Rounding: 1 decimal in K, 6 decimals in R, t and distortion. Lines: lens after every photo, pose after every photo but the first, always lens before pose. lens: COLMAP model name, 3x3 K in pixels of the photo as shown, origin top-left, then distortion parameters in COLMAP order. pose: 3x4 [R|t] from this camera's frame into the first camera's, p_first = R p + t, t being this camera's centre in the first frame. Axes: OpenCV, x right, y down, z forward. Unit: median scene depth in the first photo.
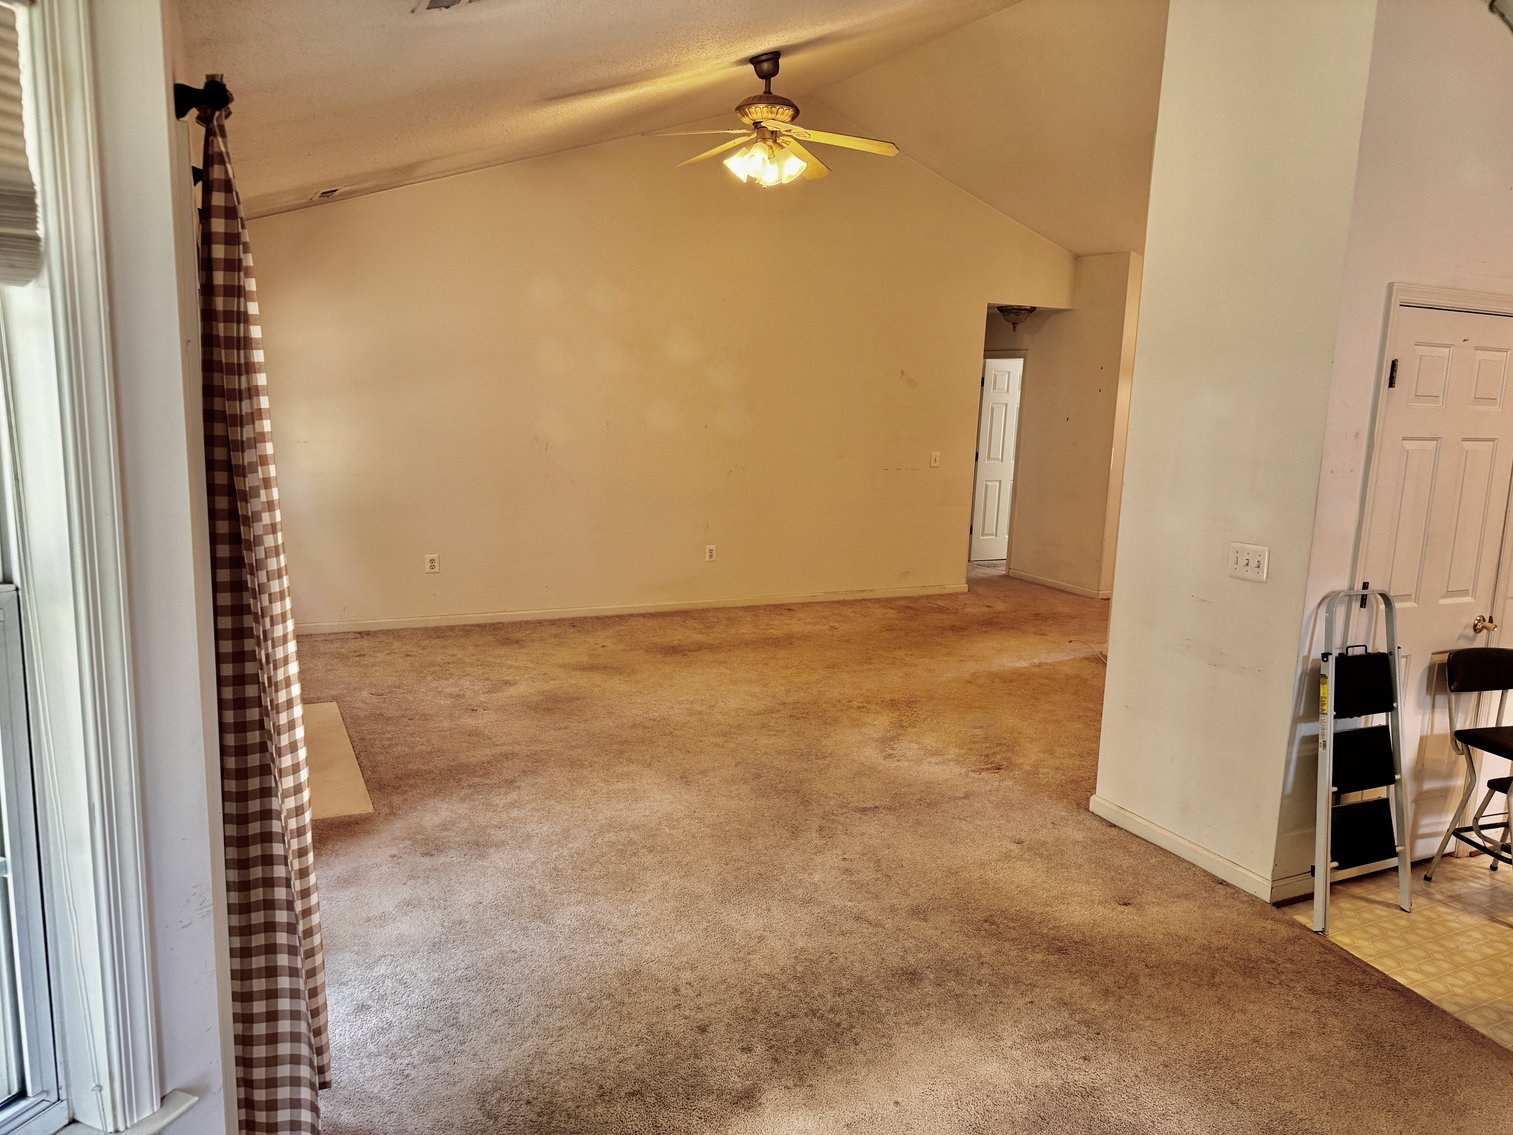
lens RADIAL K [[1065.5, 0, 769.6], [0, 1065.5, 572.1], [0, 0, 1]] dist [0.059550, -0.068527]
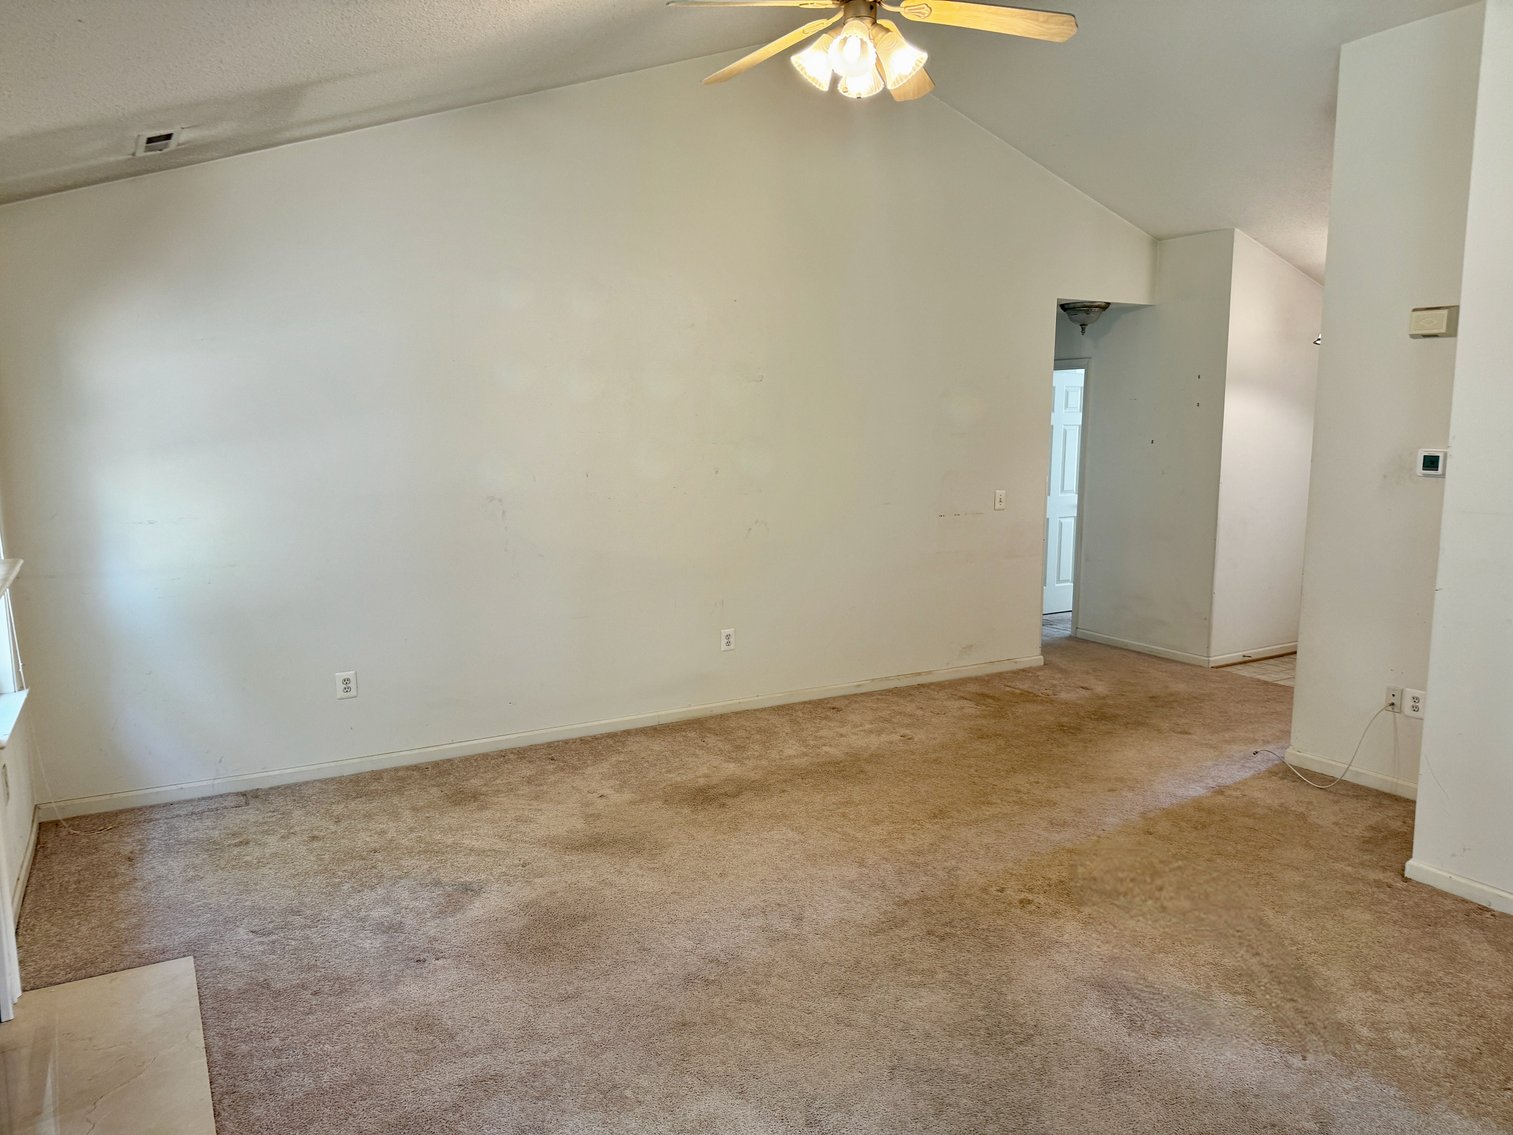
lens RADIAL K [[1065.5, 0, 754.3], [0, 1065.5, 576.4], [0, 0, 1]] dist [0.059550, -0.068527]
pose [[0.997643, -0.046449, 0.050514, -0.089369], [0.047528, 0.998662, -0.020363, -0.057291], [-0.049501, 0.022716, 0.998516, 0.311999]]
